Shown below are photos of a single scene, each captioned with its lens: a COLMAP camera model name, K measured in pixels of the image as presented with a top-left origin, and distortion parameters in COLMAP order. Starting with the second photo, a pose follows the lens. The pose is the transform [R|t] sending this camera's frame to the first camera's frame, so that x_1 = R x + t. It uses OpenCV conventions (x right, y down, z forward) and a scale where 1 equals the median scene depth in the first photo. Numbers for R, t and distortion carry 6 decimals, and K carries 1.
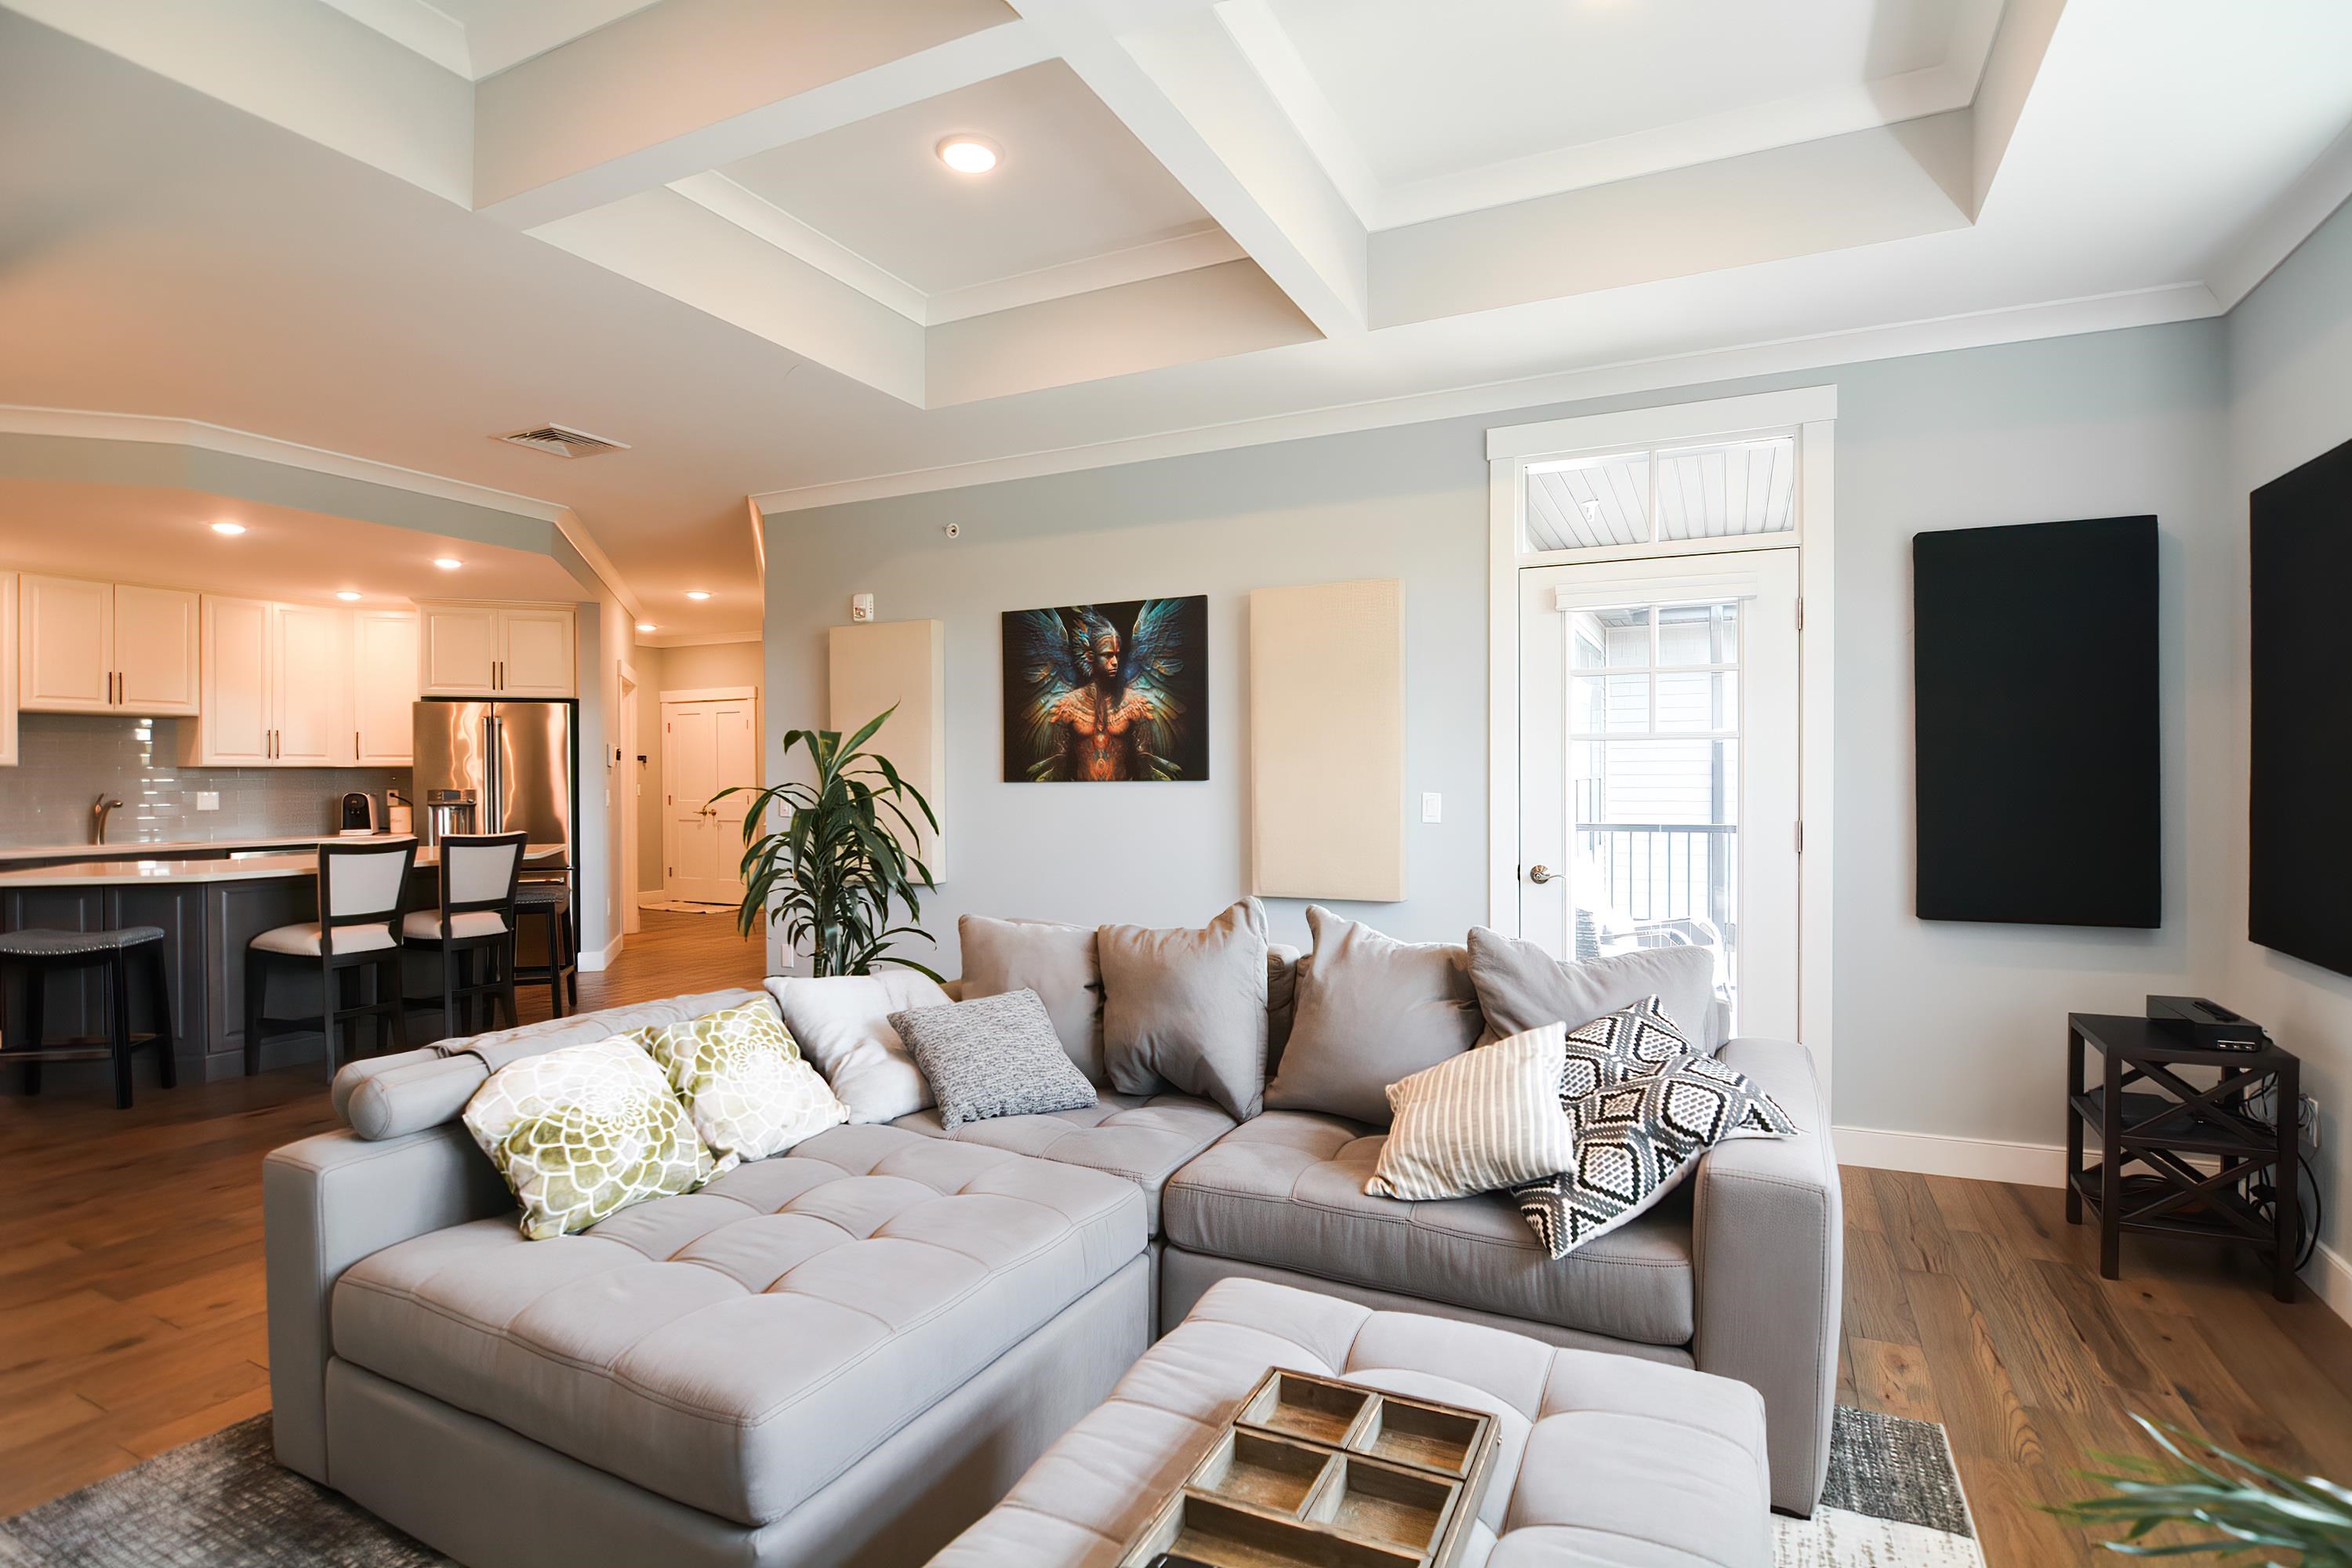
lens RADIAL K [[1159.2, 0, 1186.7], [0, 1159.2, 788.2], [0, 0, 1]] dist [0.000521, -0.014064]
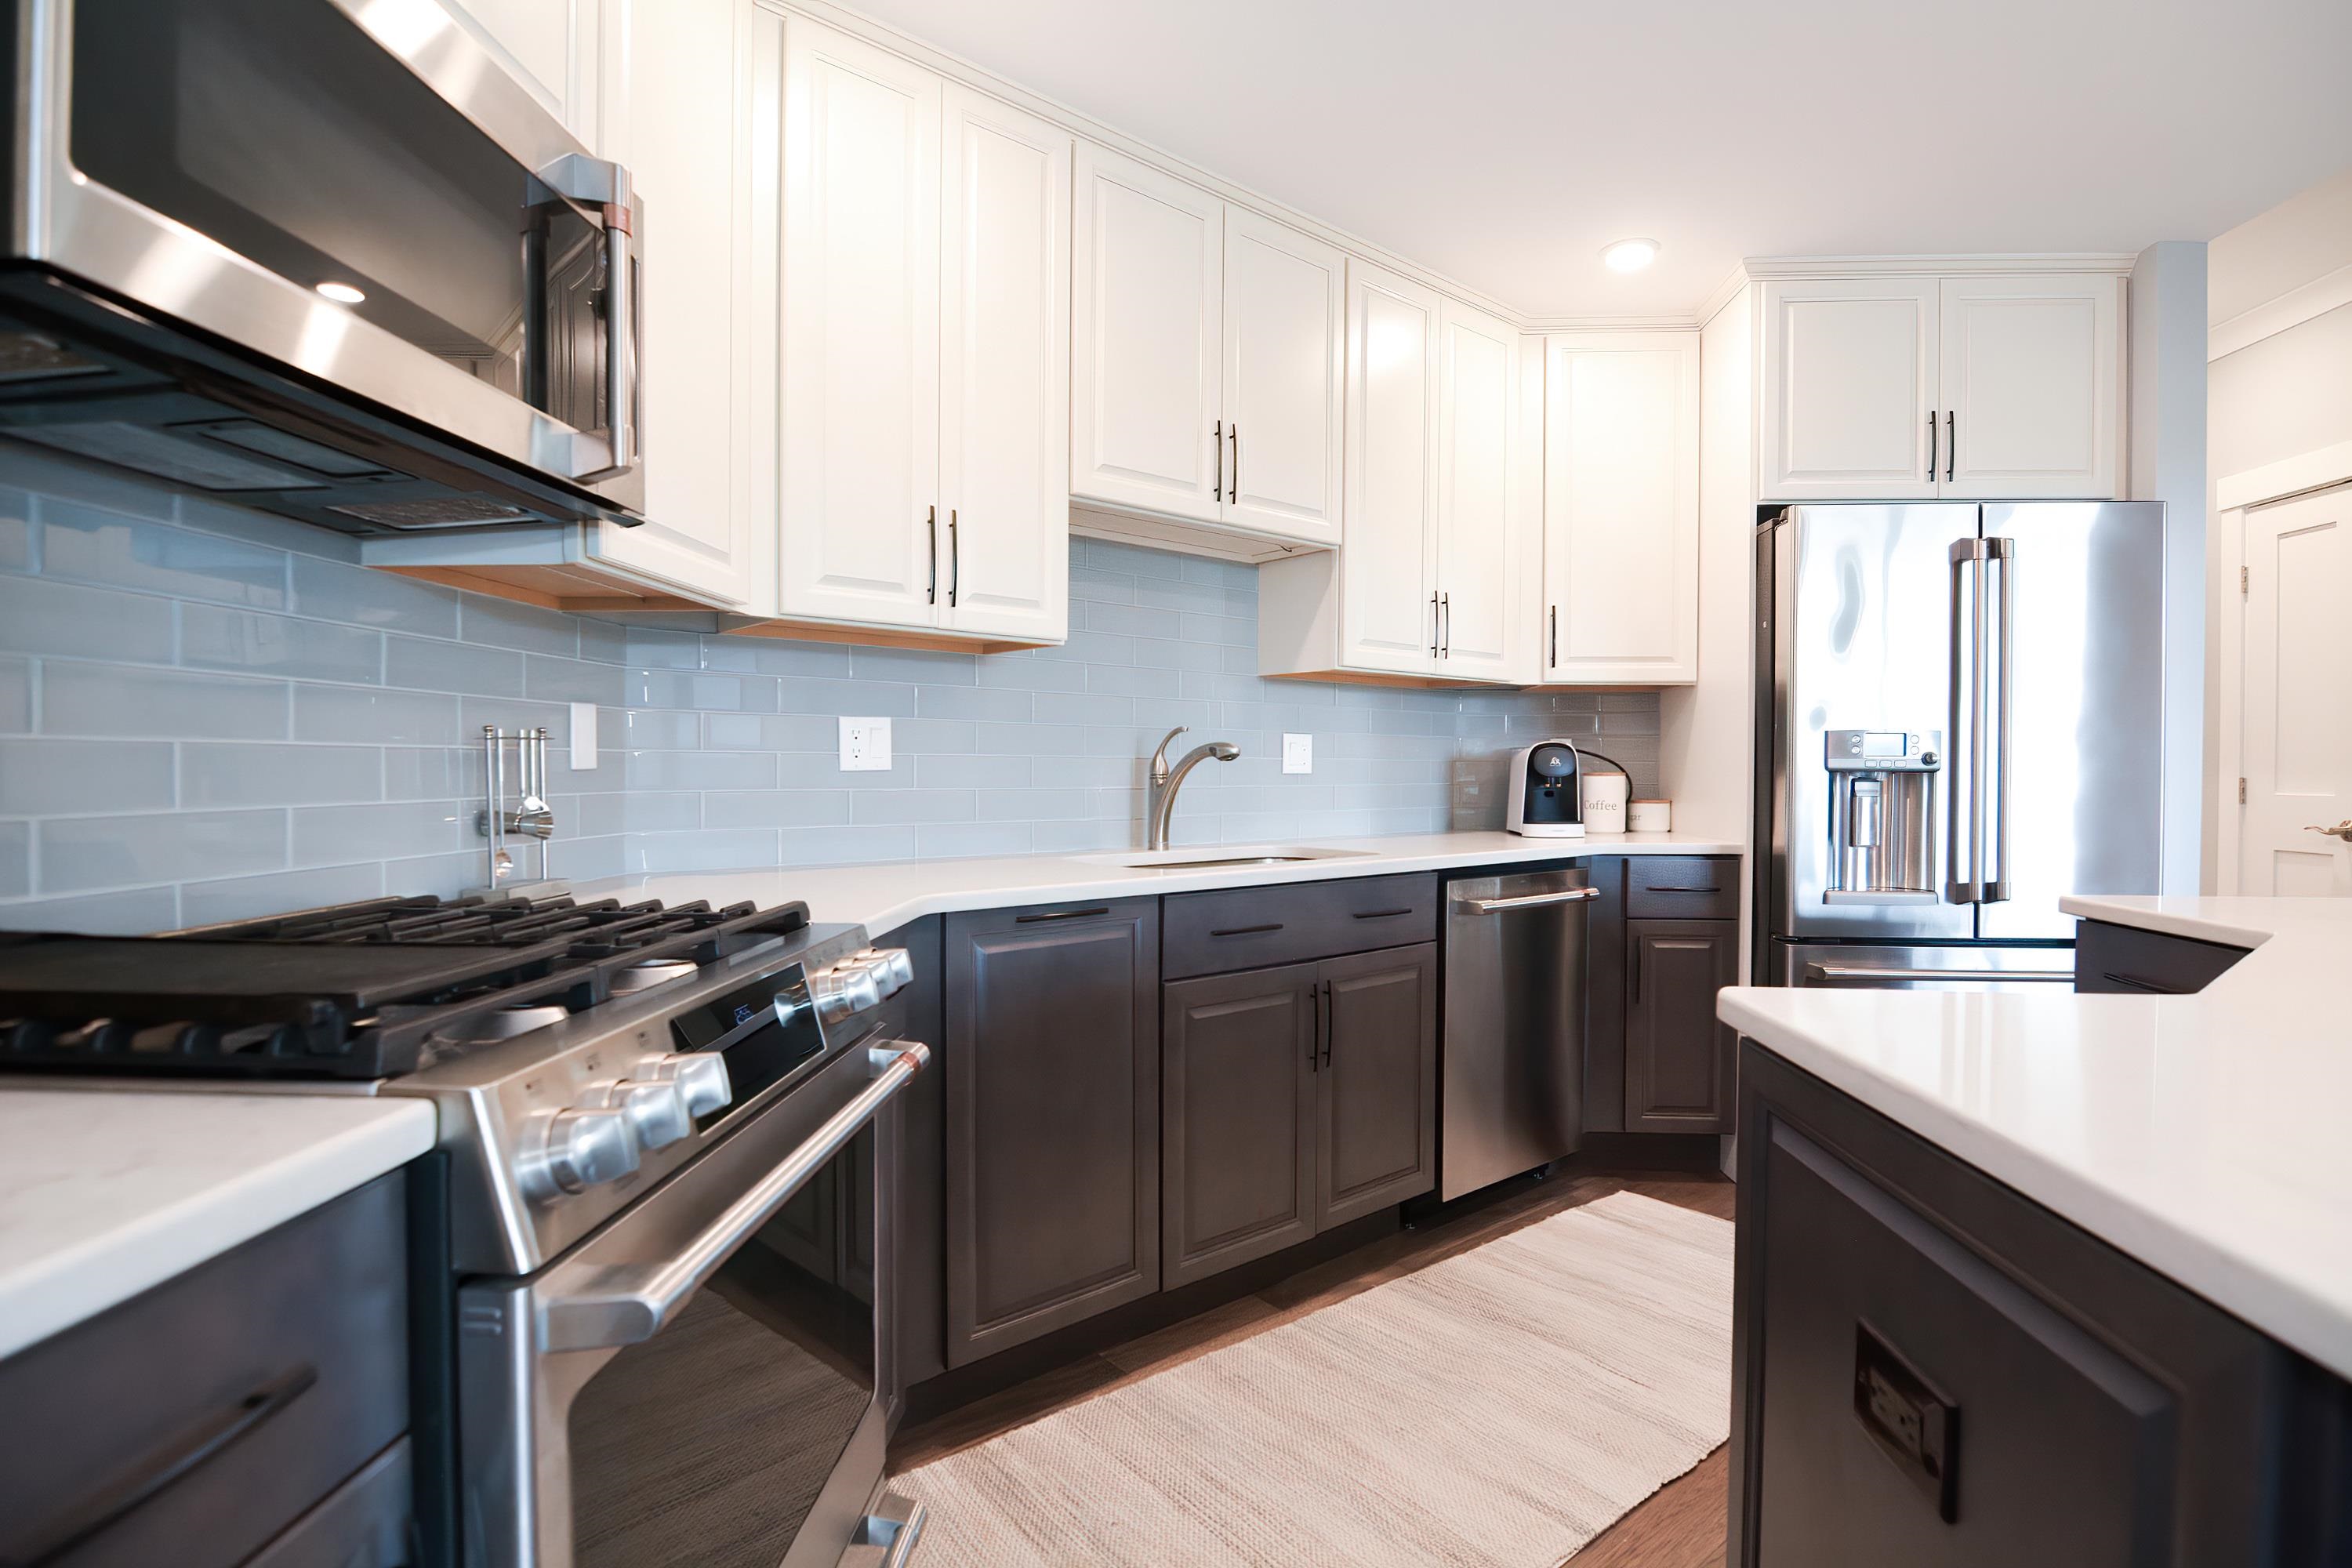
lens RADIAL K [[1147.7, 0, 1177.6], [0, 1147.7, 763.5], [0, 0, 1]] dist [0.002307, -0.000178]
pose [[0.923872, 0.008390, -0.382609, -0.799721], [-0.013659, 0.999846, -0.011058, 0.022583], [0.382458, 0.015442, 0.923844, 0.627605]]
